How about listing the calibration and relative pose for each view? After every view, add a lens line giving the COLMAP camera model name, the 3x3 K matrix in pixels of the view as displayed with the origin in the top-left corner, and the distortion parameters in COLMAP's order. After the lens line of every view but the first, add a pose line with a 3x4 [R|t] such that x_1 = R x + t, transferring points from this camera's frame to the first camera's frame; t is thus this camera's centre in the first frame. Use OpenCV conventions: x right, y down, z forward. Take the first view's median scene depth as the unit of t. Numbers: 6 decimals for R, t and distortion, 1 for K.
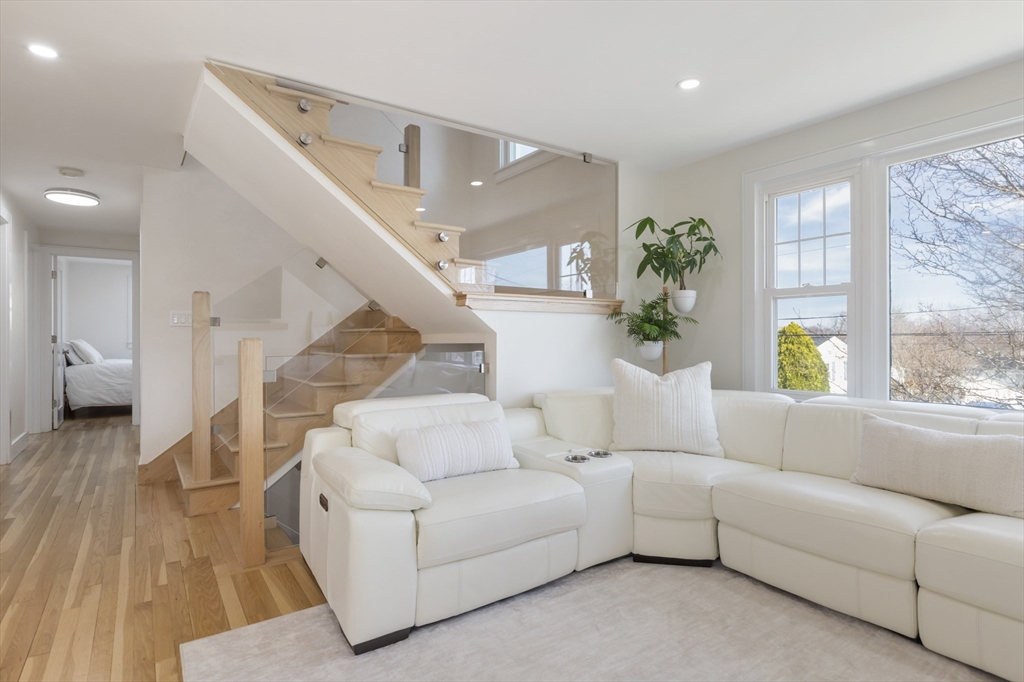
lens RADIAL K [[535.5, 0, 512.0], [0, 535.5, 341.0], [0, 0, 1]] dist [0.001138, -0.000014]
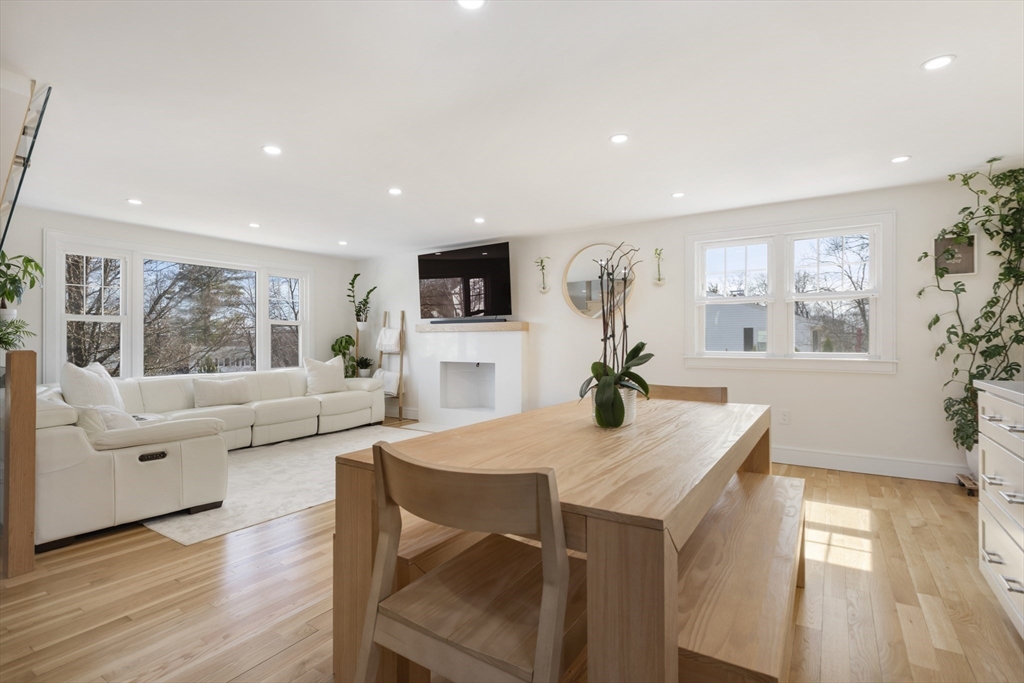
lens RADIAL K [[493.7, 0, 512.0], [0, 493.7, 341.5], [0, 0, 1]] dist [-0.000432, -0.000110]
pose [[-0.374441, -0.000806, 0.927251, -1.413864], [0.008525, 0.999954, 0.004312, -0.015715], [-0.927212, 0.009519, -0.374417, 0.400174]]
